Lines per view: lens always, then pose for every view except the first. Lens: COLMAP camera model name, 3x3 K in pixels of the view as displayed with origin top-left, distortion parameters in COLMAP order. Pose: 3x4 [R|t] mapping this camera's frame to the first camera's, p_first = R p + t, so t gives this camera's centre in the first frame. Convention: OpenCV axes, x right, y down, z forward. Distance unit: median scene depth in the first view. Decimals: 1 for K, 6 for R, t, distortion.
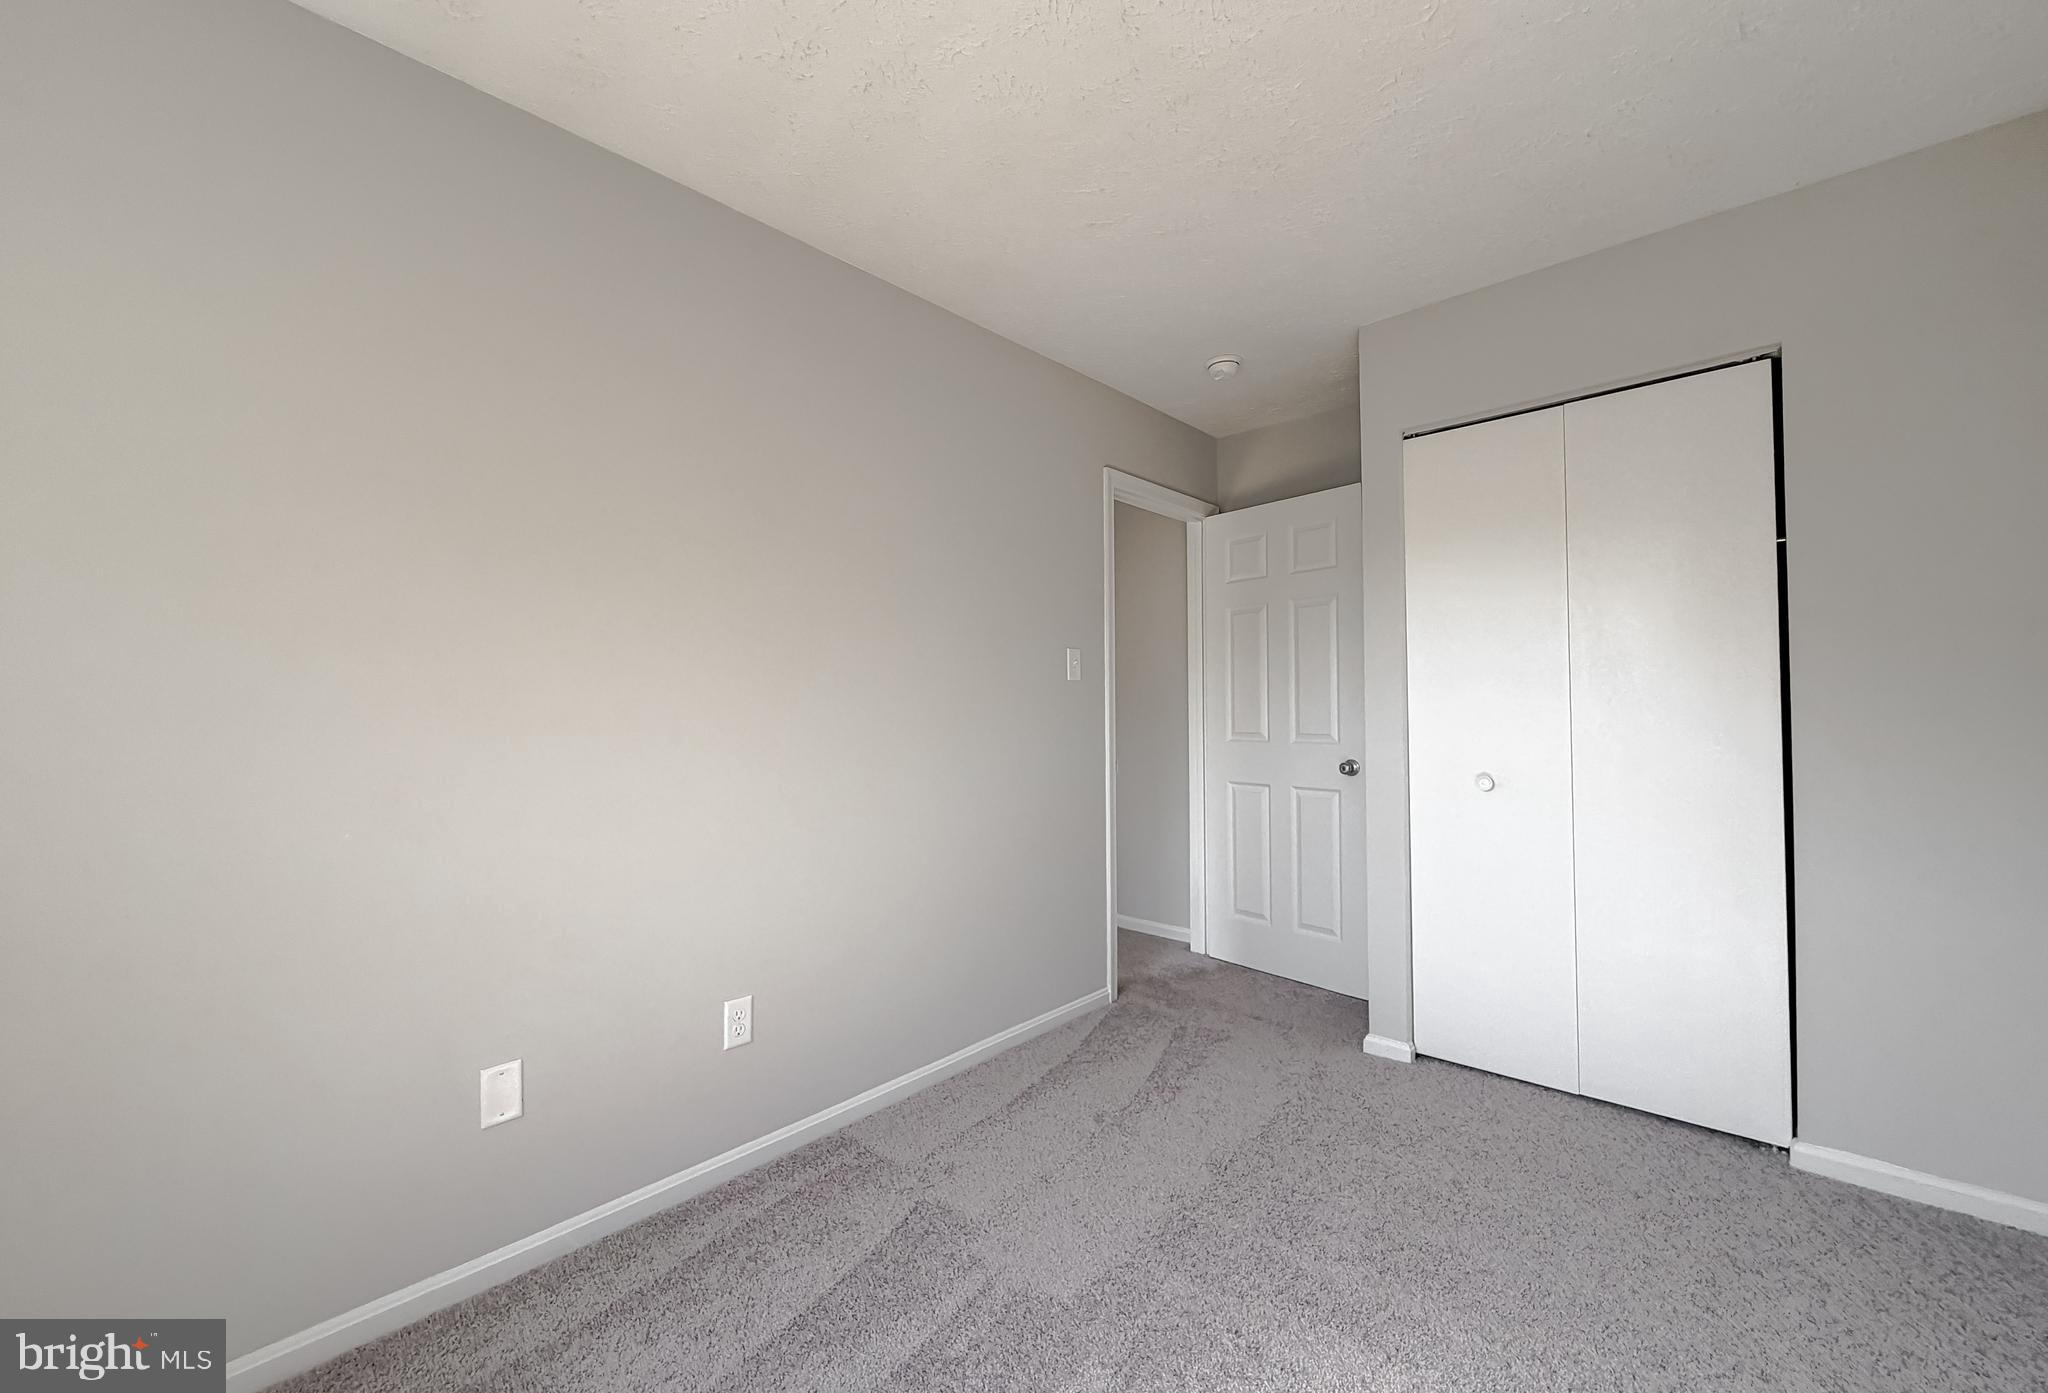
lens RADIAL K [[827.7, 0, 1011.4], [0, 827.7, 683.6], [0, 0, 1]] dist [0.000059, 0.000102]
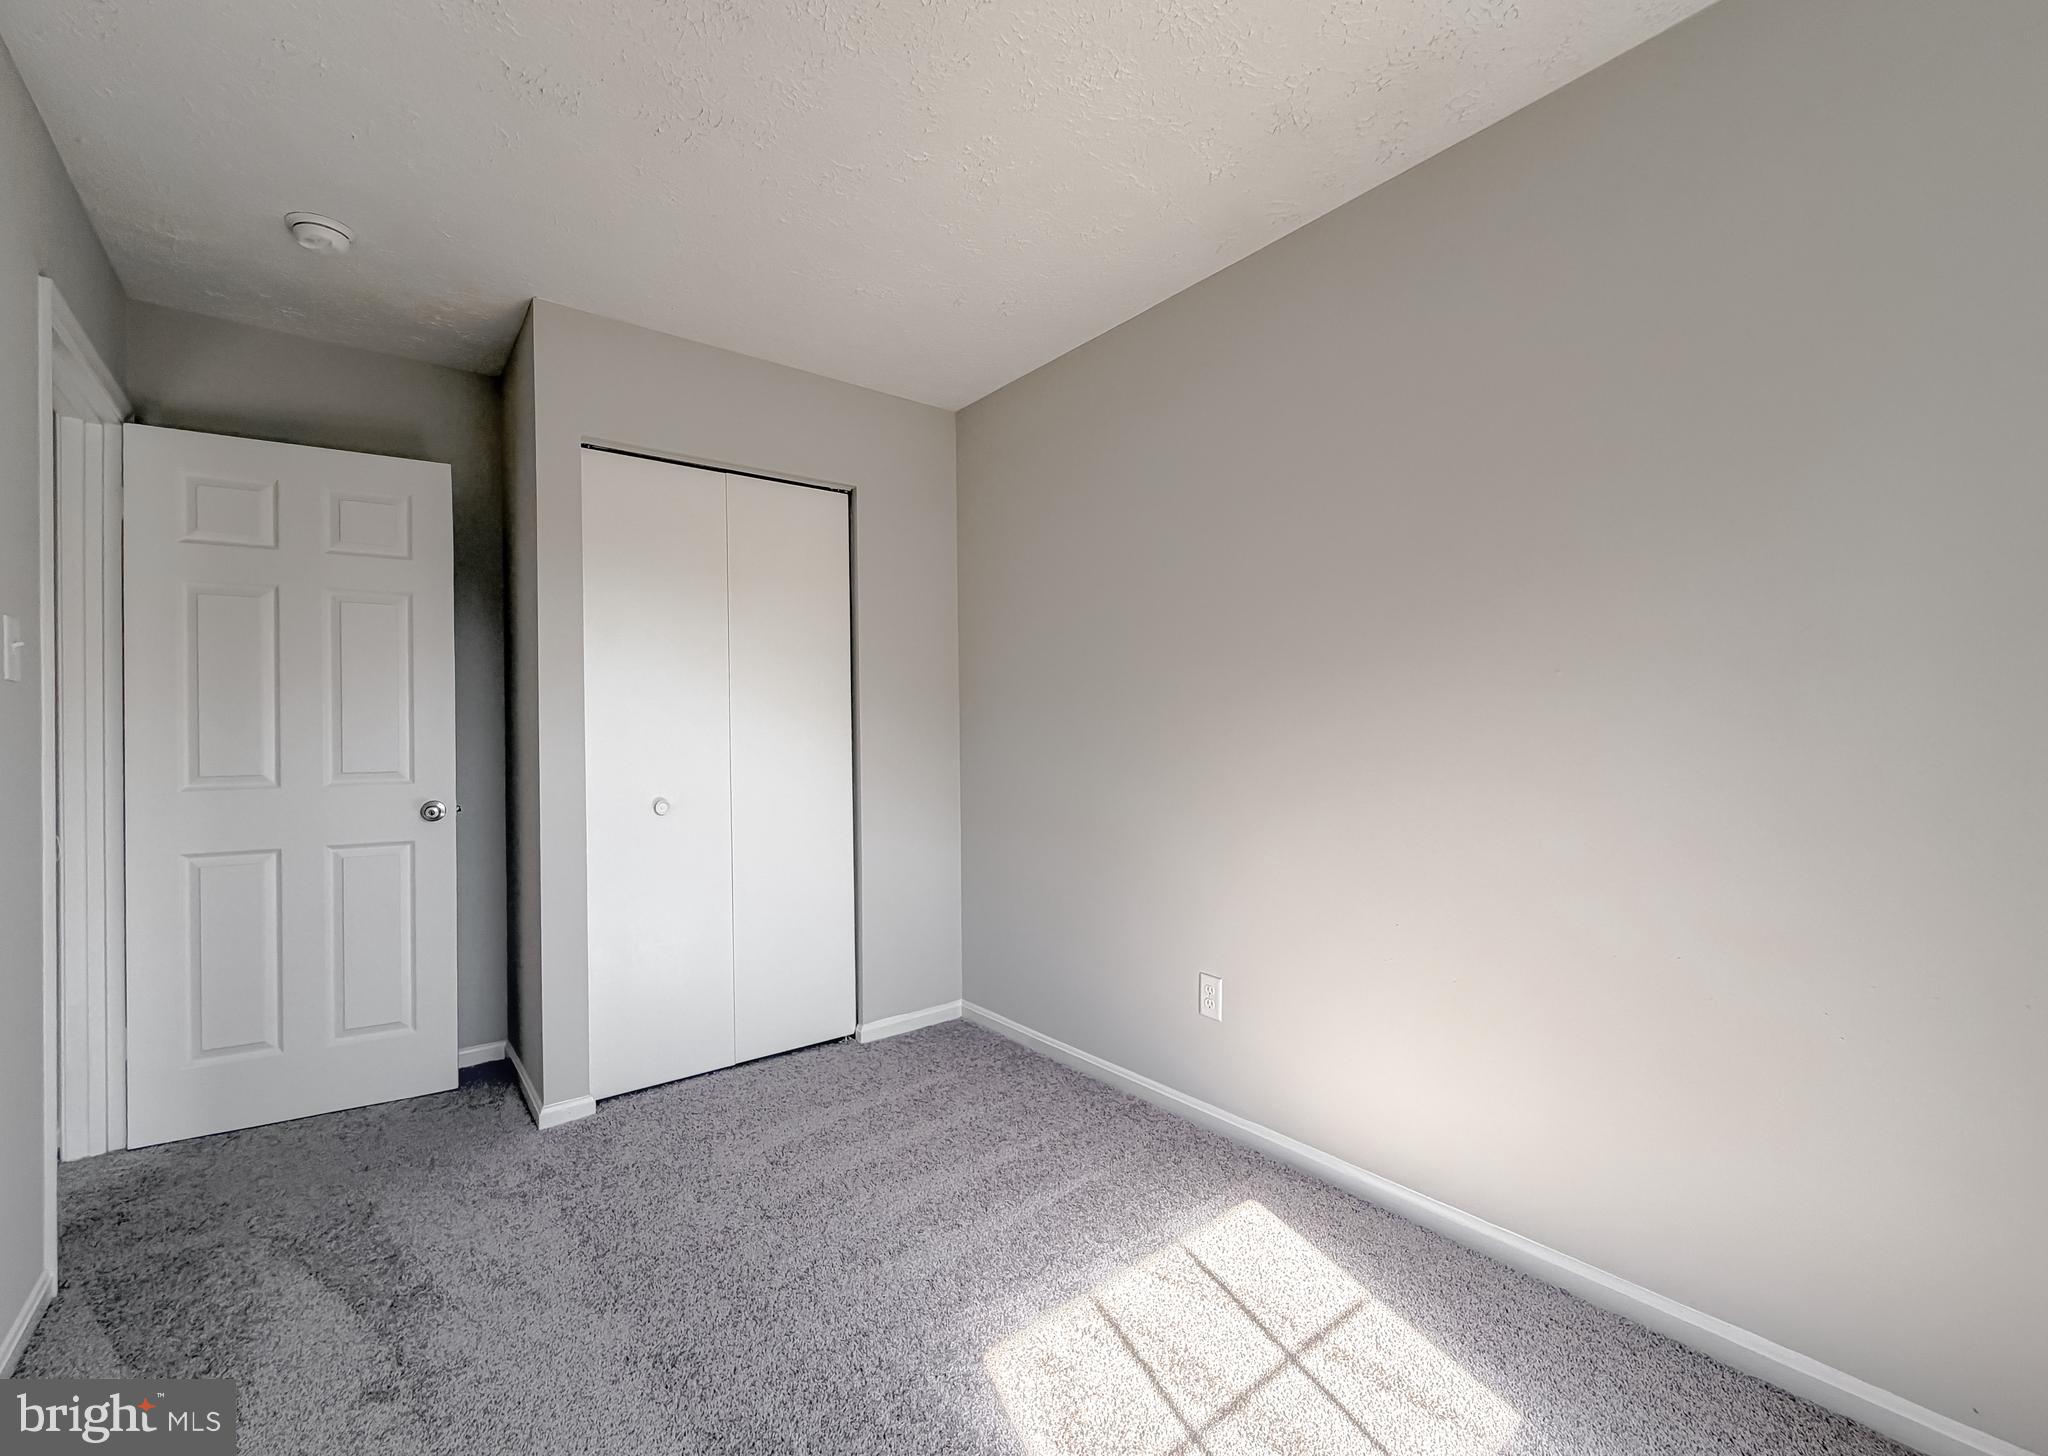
lens RADIAL K [[837.7, 0, 1016.9], [0, 837.7, 722.4], [0, 0, 1]] dist [0.000214, 0.000281]
pose [[0.153273, 0.018343, 0.988014, -0.386590], [-0.019906, 0.999682, -0.015471, 0.019595], [-0.987983, -0.017296, 0.153590, 0.382367]]
